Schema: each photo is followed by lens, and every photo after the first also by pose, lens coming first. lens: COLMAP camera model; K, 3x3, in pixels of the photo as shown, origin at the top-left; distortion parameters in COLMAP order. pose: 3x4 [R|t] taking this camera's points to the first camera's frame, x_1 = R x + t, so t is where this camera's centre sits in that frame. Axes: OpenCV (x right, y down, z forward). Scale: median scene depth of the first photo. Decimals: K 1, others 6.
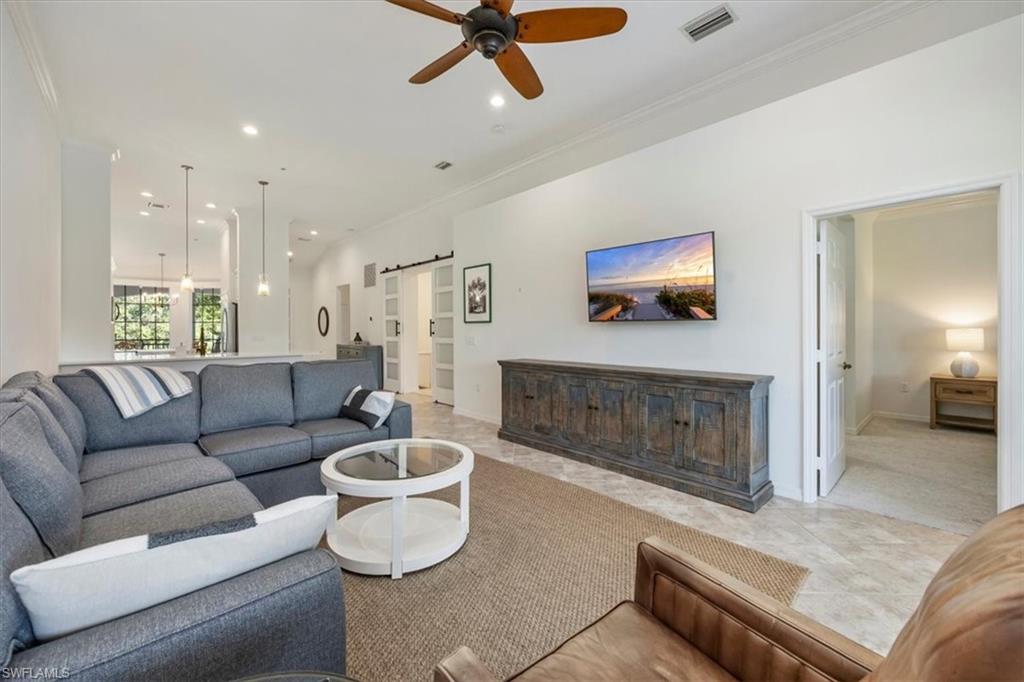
lens RADIAL K [[417.1, 0, 509.6], [0, 417.1, 332.3], [0, 0, 1]] dist [-0.001602, 0.000065]
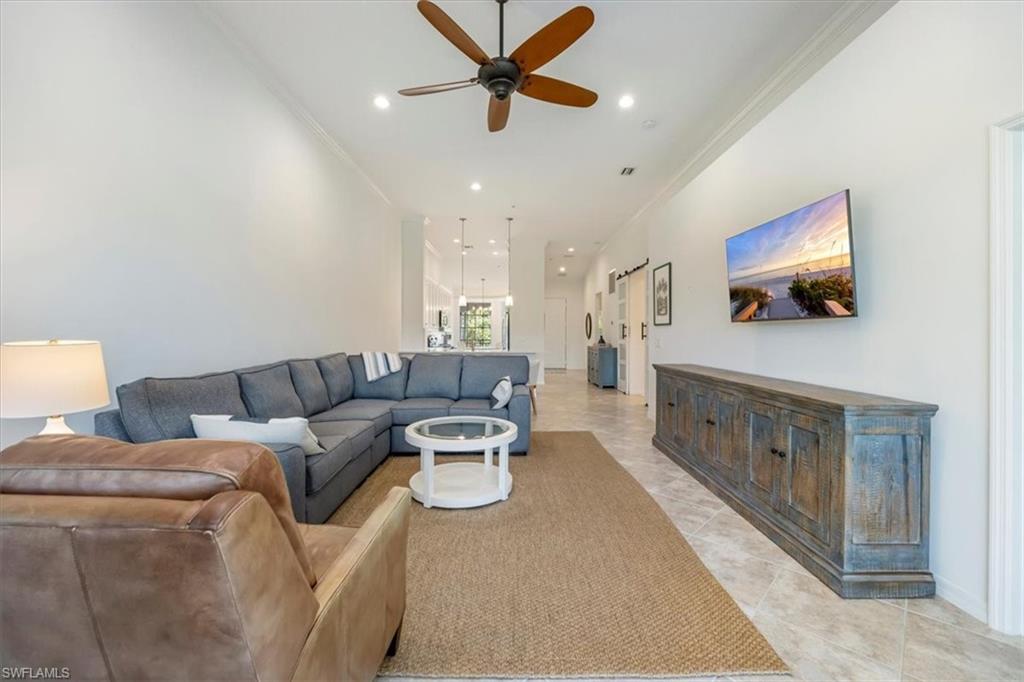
lens RADIAL K [[412.6, 0, 511.1], [0, 412.6, 338.9], [0, 0, 1]] dist [0.000053, -0.000048]
pose [[0.732559, 0.013155, -0.680577, 0.517566], [-0.009730, 0.999913, 0.008854, 0.005515], [0.680634, 0.000136, 0.732623, 0.105318]]
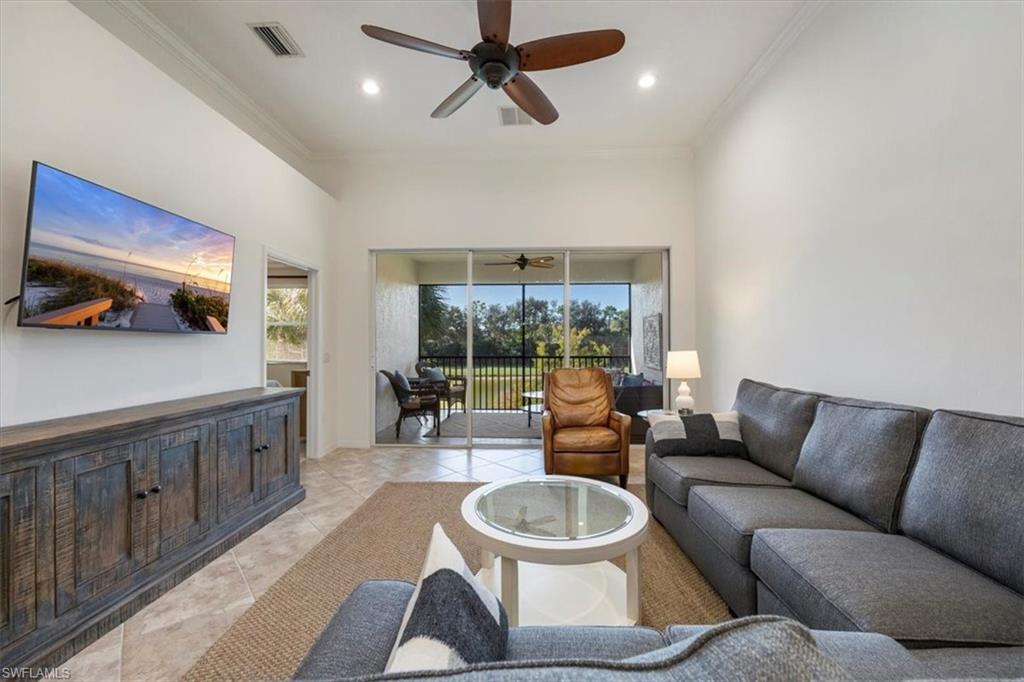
lens RADIAL K [[403.3, 0, 524.6], [0, 403.3, 339.0], [0, 0, 1]] dist [-0.000779, -0.000150]
pose [[-0.725691, 0.007871, 0.687976, -0.537240], [0.006439, 0.999968, -0.004649, -0.008725], [-0.687991, 0.001056, -0.725719, 1.132276]]
